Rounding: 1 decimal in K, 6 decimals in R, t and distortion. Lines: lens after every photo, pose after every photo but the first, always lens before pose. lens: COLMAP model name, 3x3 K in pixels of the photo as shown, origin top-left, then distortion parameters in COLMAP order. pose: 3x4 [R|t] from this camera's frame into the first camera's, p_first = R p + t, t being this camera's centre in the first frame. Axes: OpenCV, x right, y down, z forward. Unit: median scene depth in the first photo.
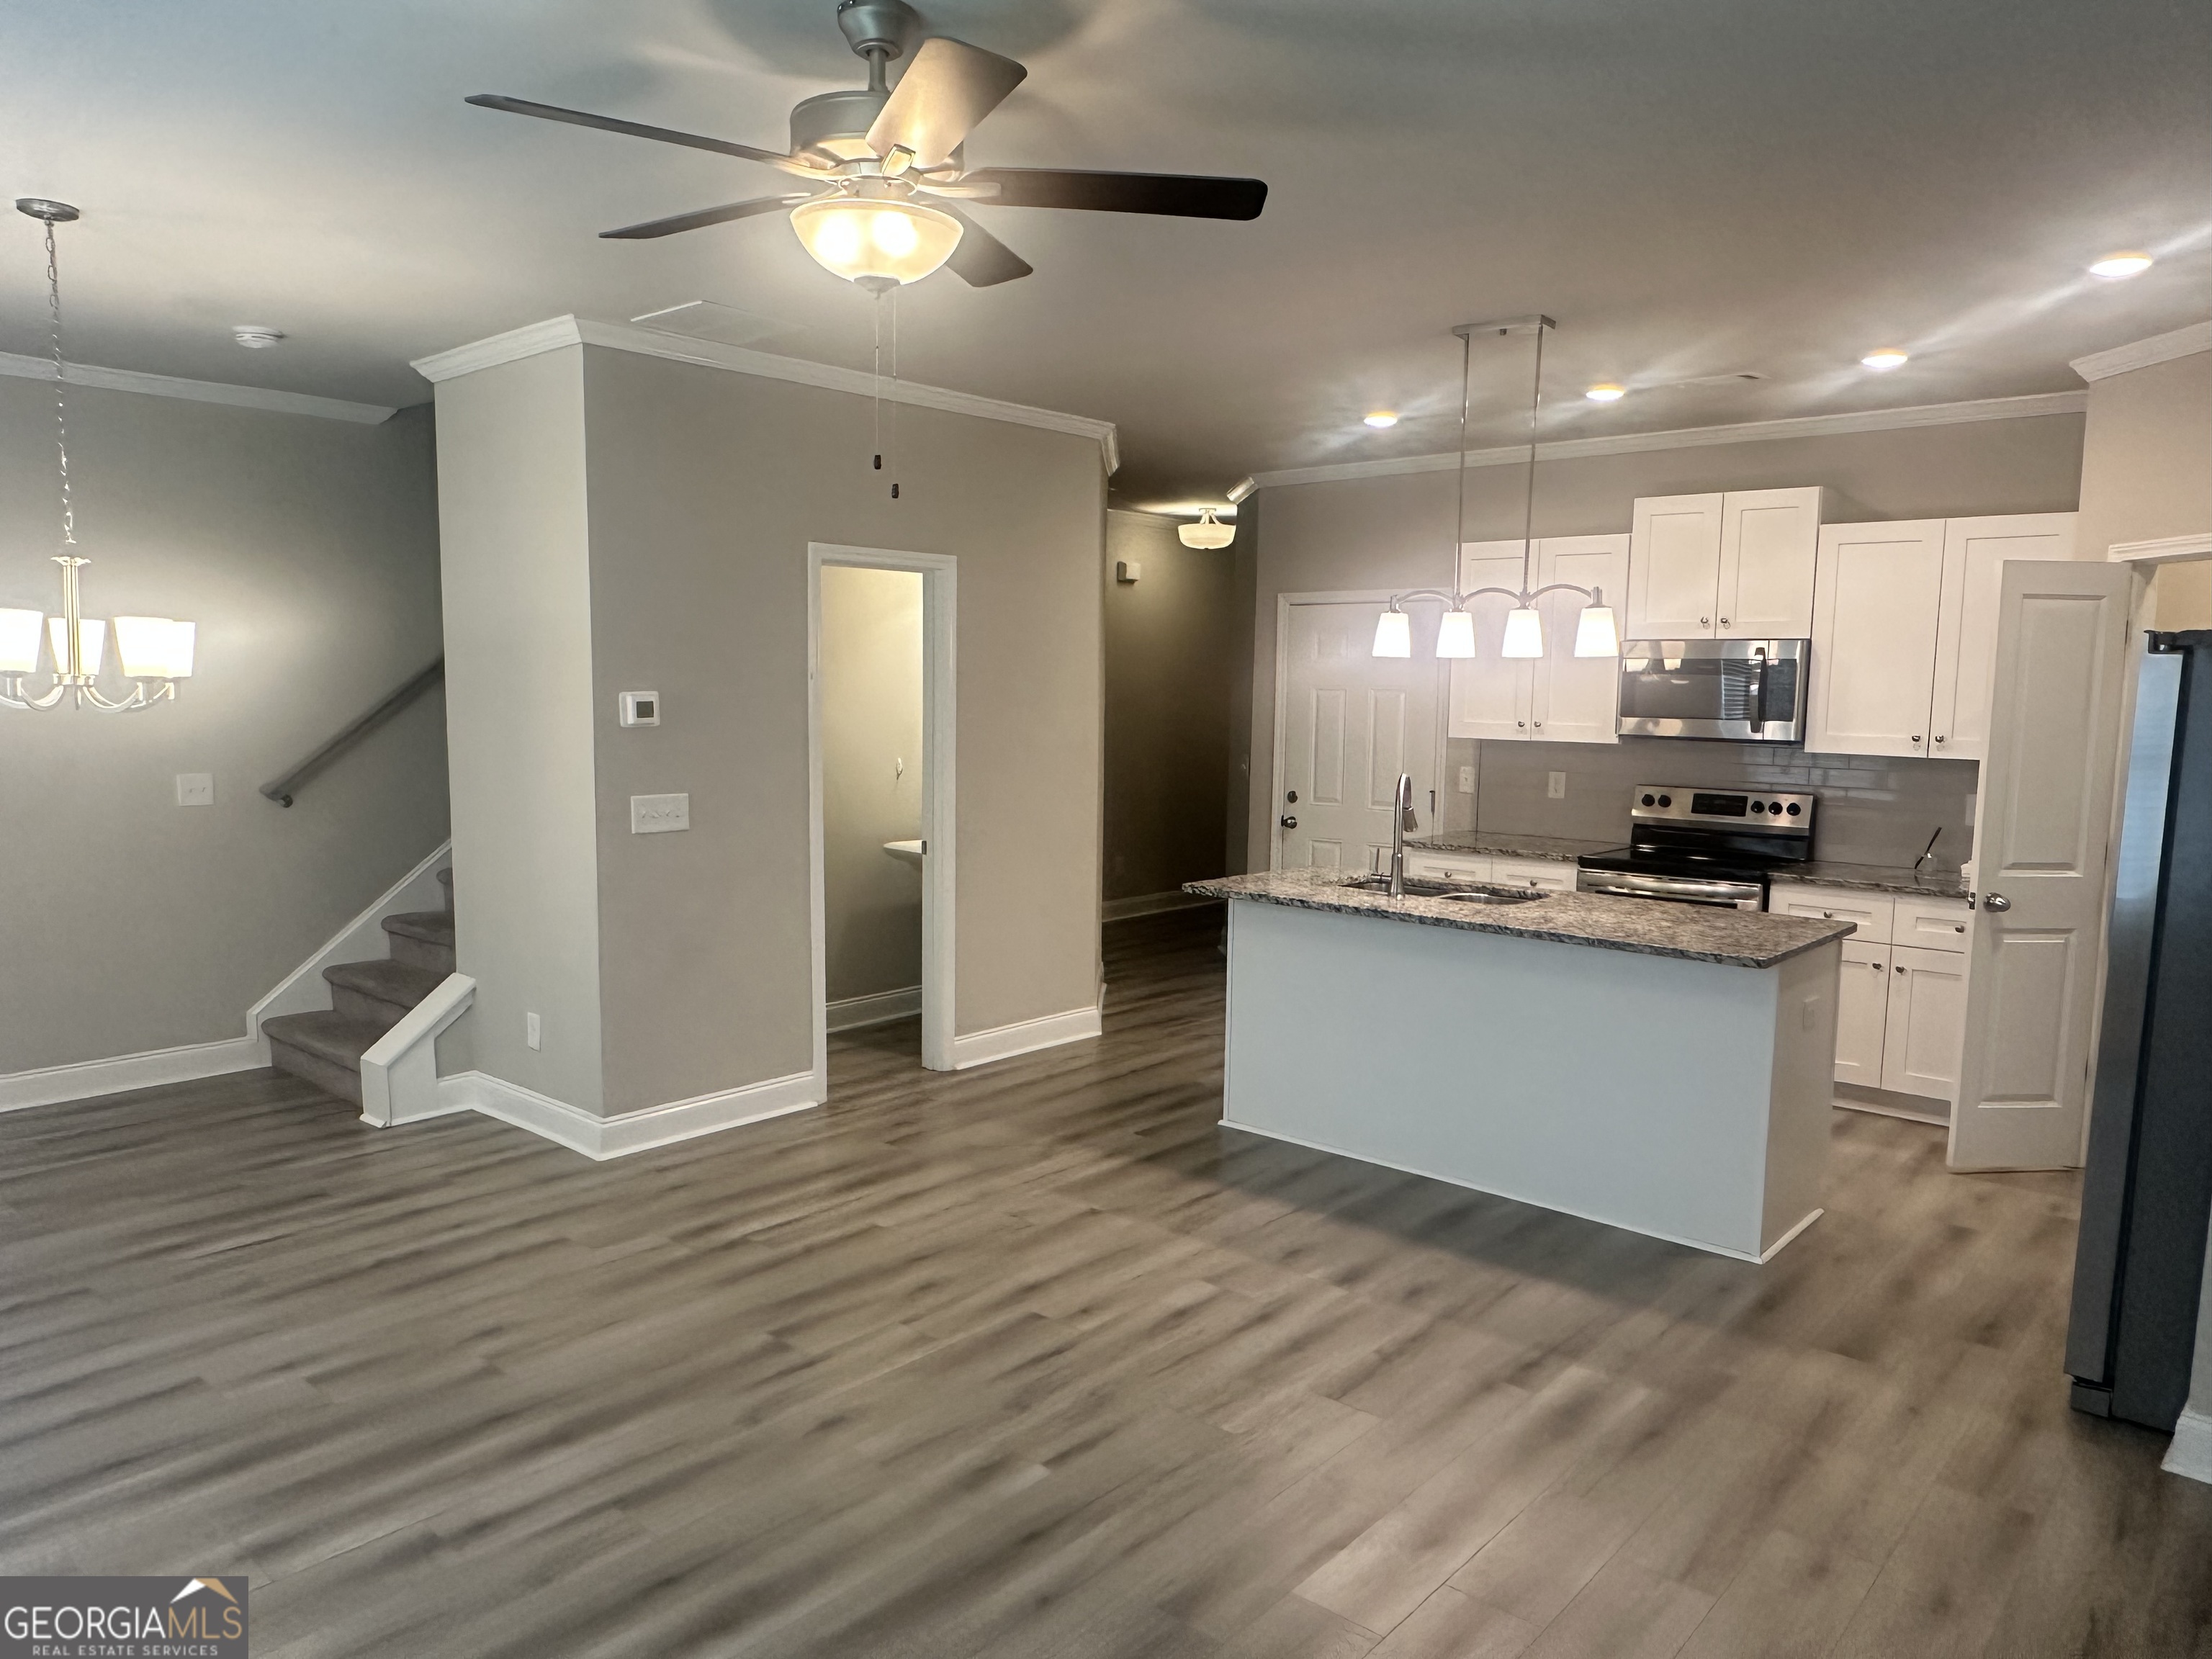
lens RADIAL K [[1490.2, 0, 1106.0], [0, 1490.2, 829.5], [0, 0, 1]] dist [0.010575, 0.001388]
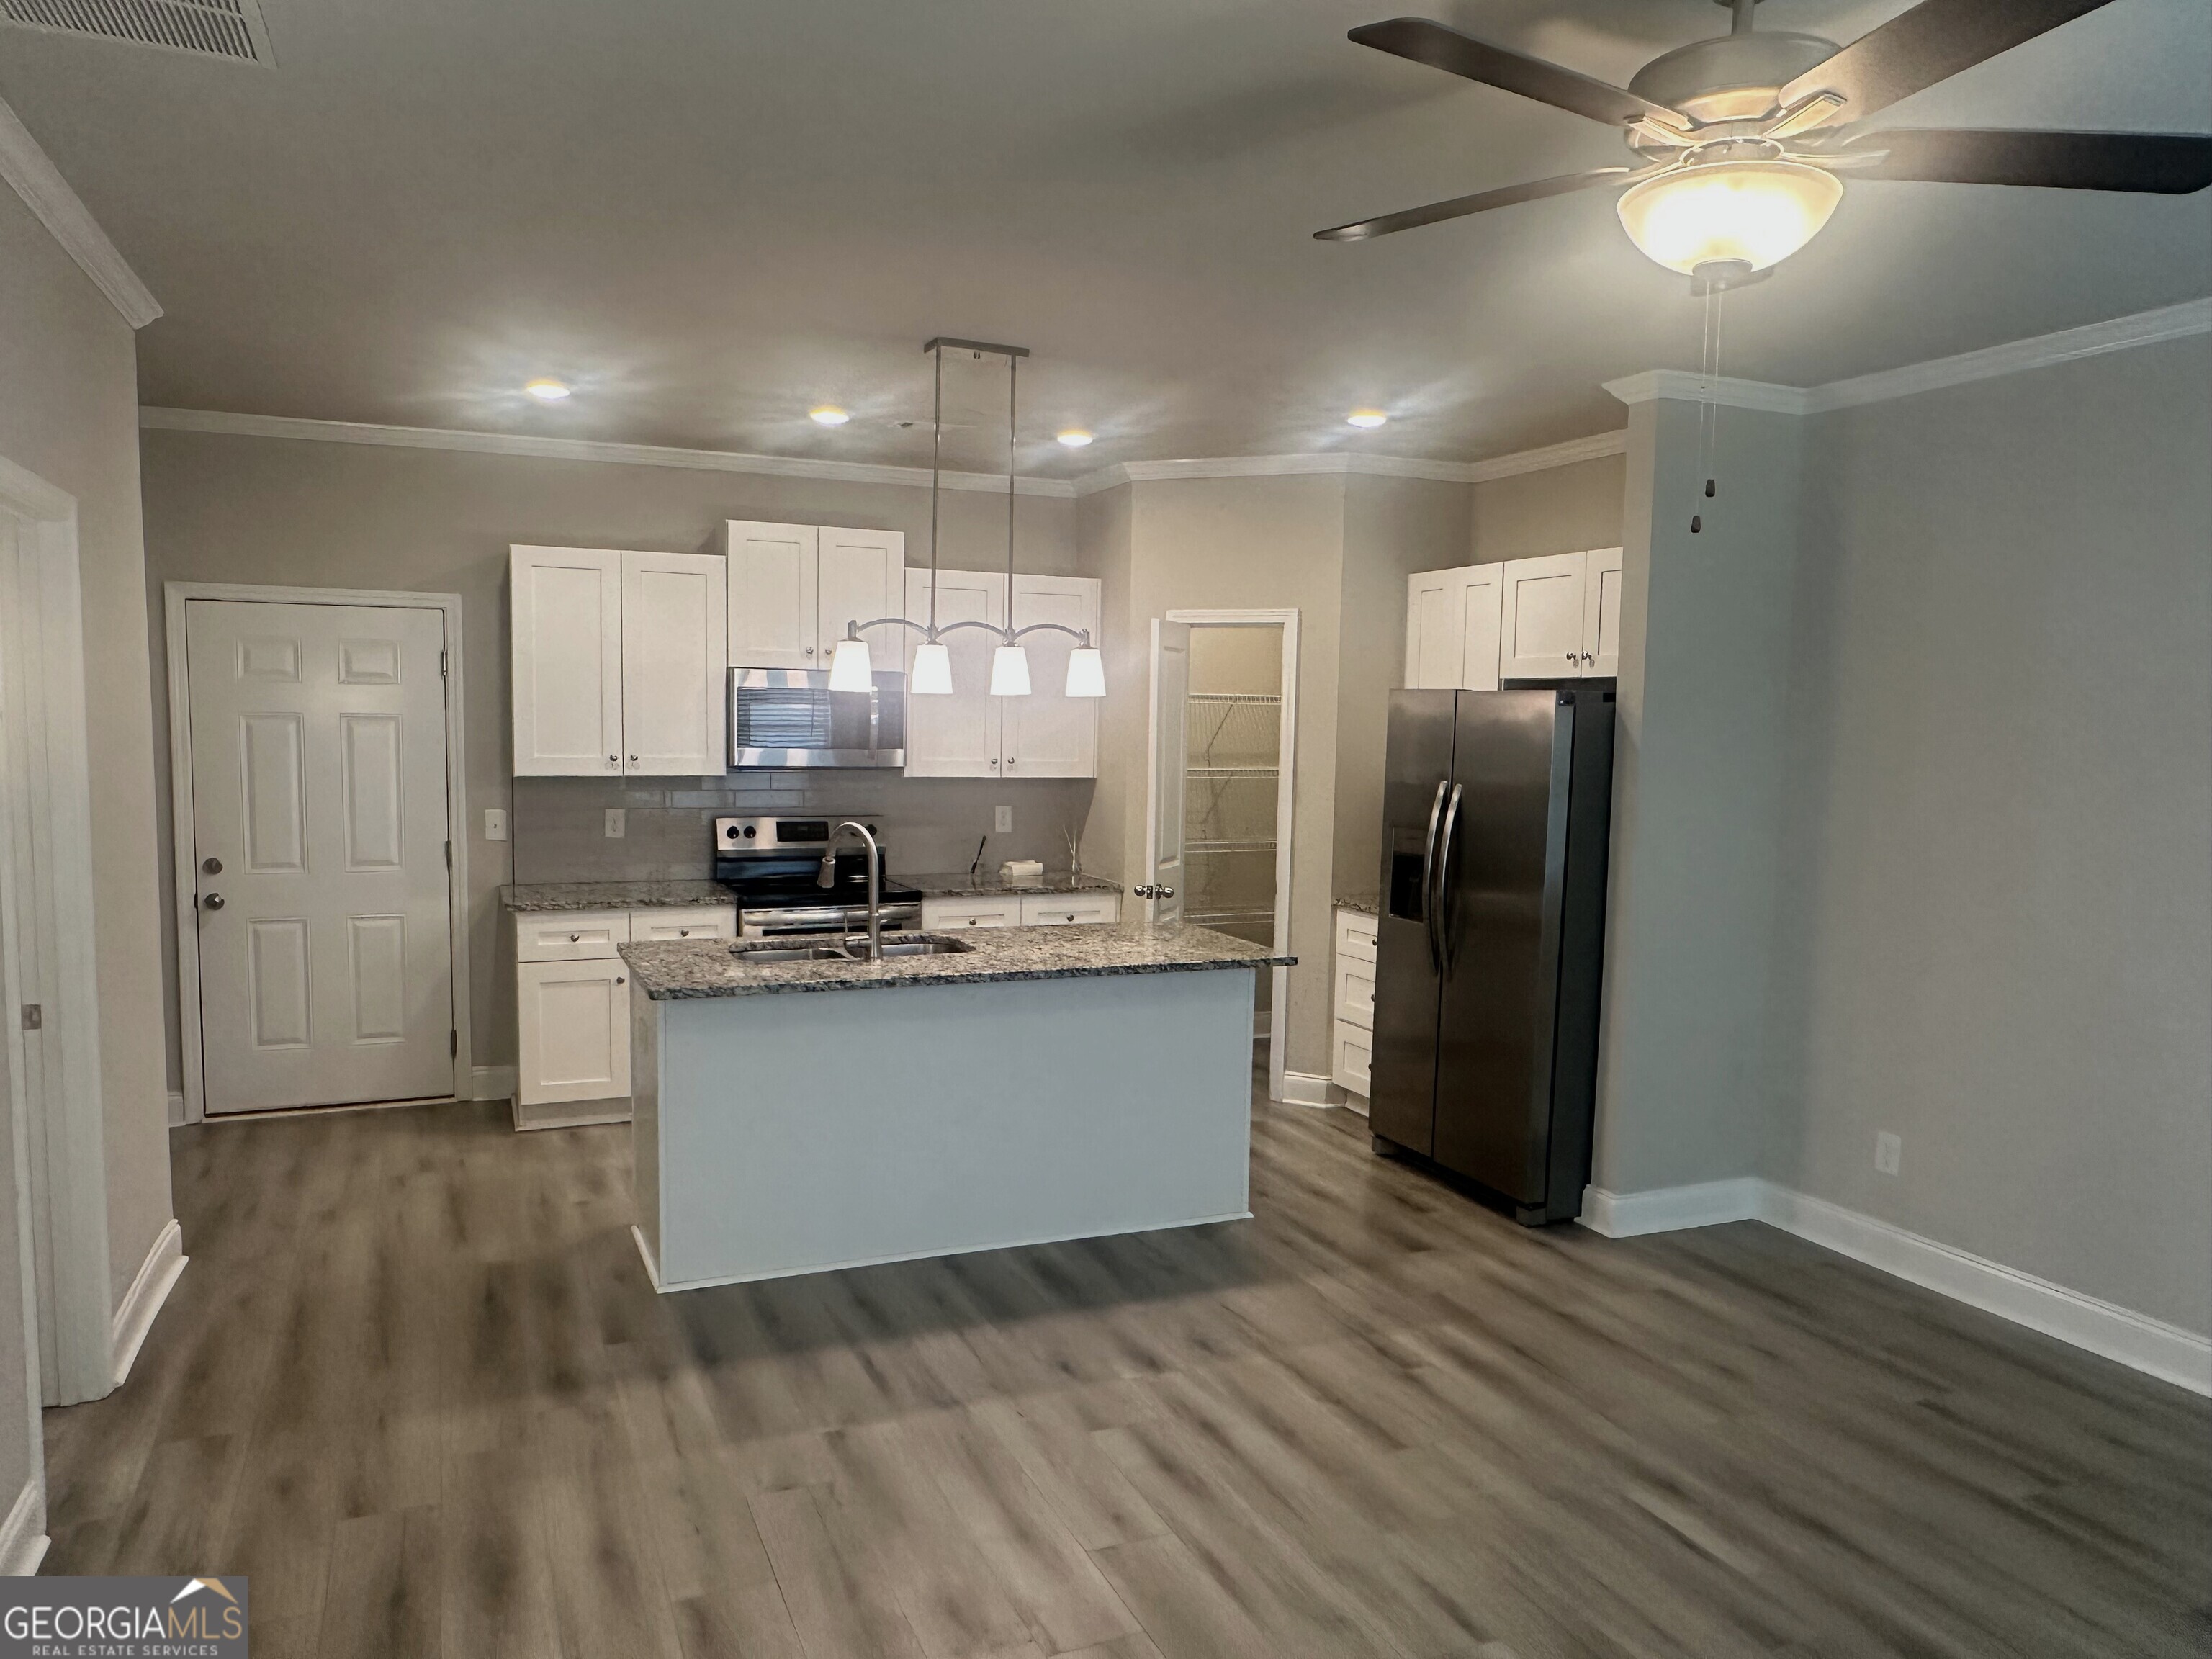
lens RADIAL K [[1490.2, 0, 1106.0], [0, 1490.2, 829.5], [0, 0, 1]] dist [0.010575, 0.001388]
pose [[0.437256, -0.074861, 0.896216, -0.566828], [0.078408, 0.995908, 0.044934, -0.065448], [-0.895912, 0.050623, 0.441337, 0.506464]]
